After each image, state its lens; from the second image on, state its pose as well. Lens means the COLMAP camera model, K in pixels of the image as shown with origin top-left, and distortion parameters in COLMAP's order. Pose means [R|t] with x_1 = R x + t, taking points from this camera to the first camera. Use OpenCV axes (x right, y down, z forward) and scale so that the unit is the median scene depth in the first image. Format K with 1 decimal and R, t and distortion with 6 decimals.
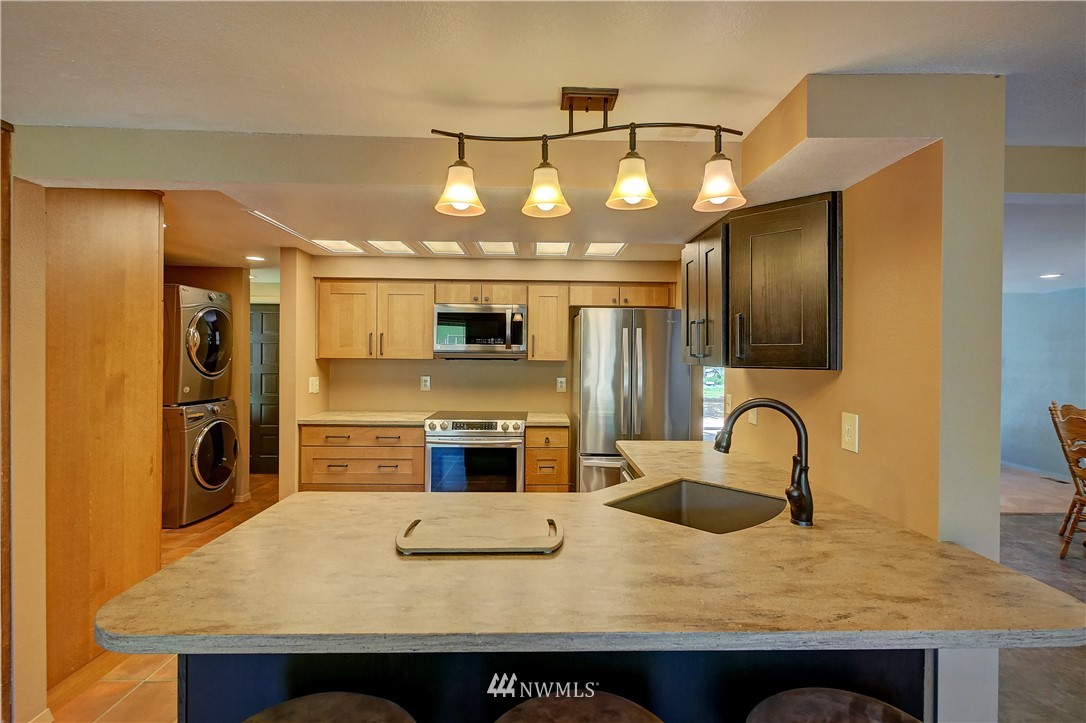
lens RADIAL K [[503.2, 0, 535.5], [0, 503.2, 353.0], [0, 0, 1]] dist [-0.004945, 0.002167]
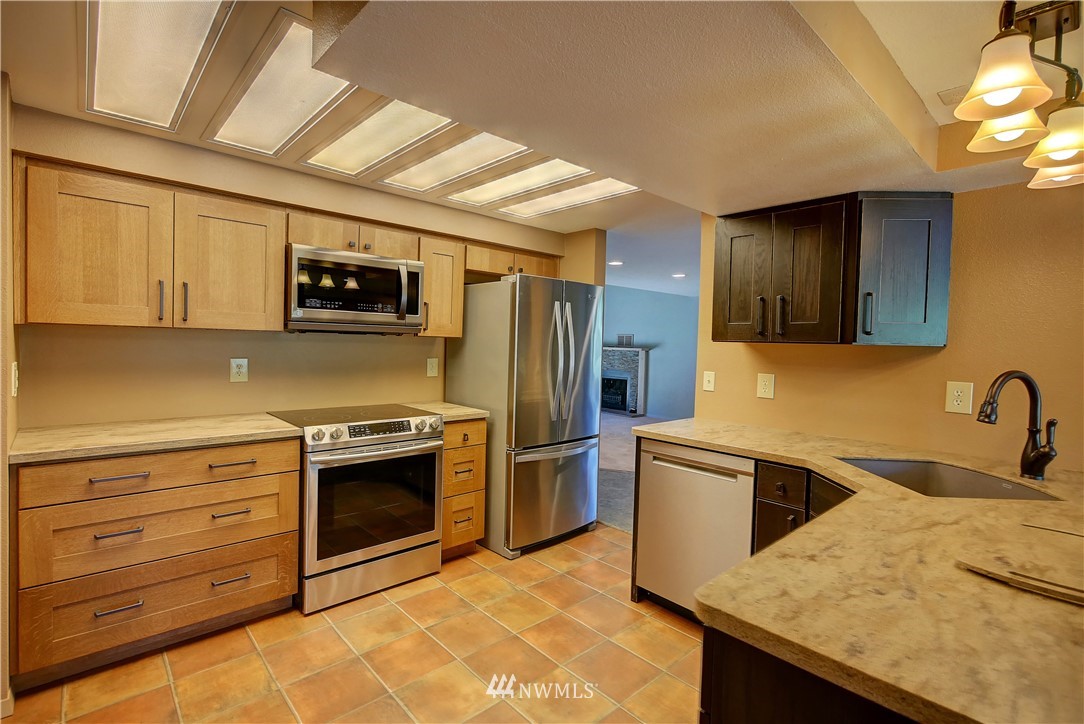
lens RADIAL K [[502.3, 0, 542.3], [0, 502.3, 354.4], [0, 0, 1]] dist [-0.004945, 0.002167]
pose [[0.752256, -0.005032, 0.658852, -0.376177], [-0.021341, 0.999260, 0.031999, 0.014393], [-0.658526, -0.038133, 0.751591, 0.311693]]
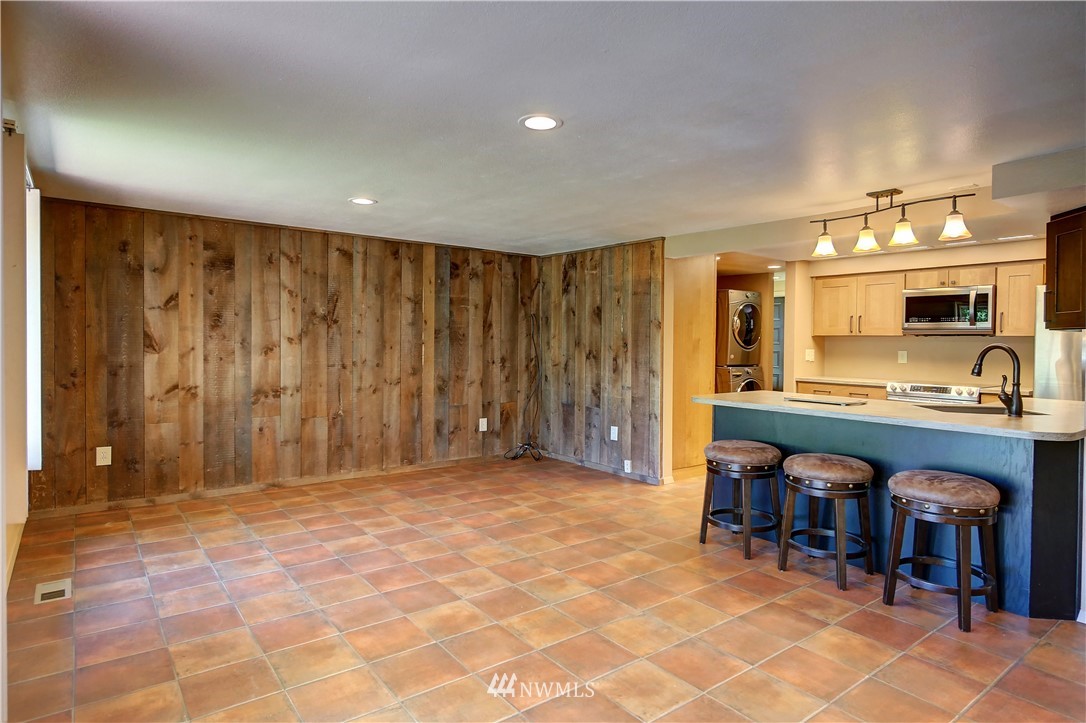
lens RADIAL K [[604.3, 0, 550.0], [0, 604.3, 353.1], [0, 0, 1]] dist [-0.003469, 0.001305]
pose [[0.595778, 0.014357, -0.803021, 0.462433], [-0.005650, 0.999890, 0.013685, 0.039667], [0.803129, -0.003616, 0.595794, -0.555941]]
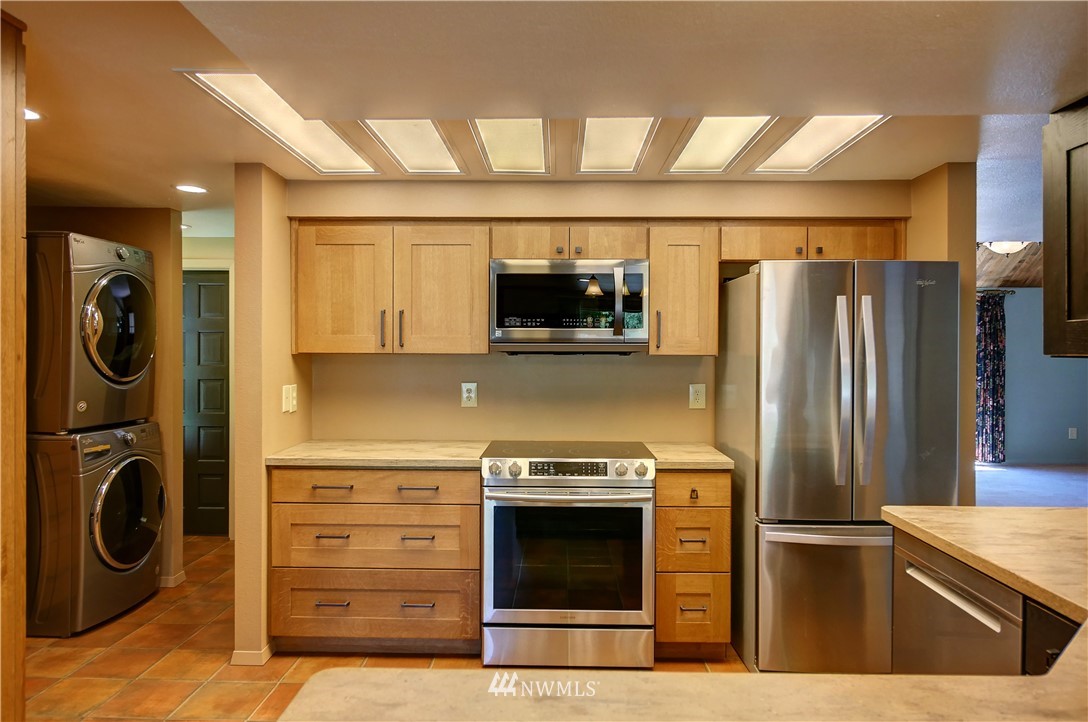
lens RADIAL K [[698.2, 0, 532.6], [0, 698.2, 351.4], [0, 0, 1]] dist [0.000662, -0.000443]
pose [[0.998900, -0.005744, -0.046529, -0.113758], [0.005845, 0.999981, 0.002038, 0.008070], [0.046516, -0.002307, 0.998915, 0.186014]]
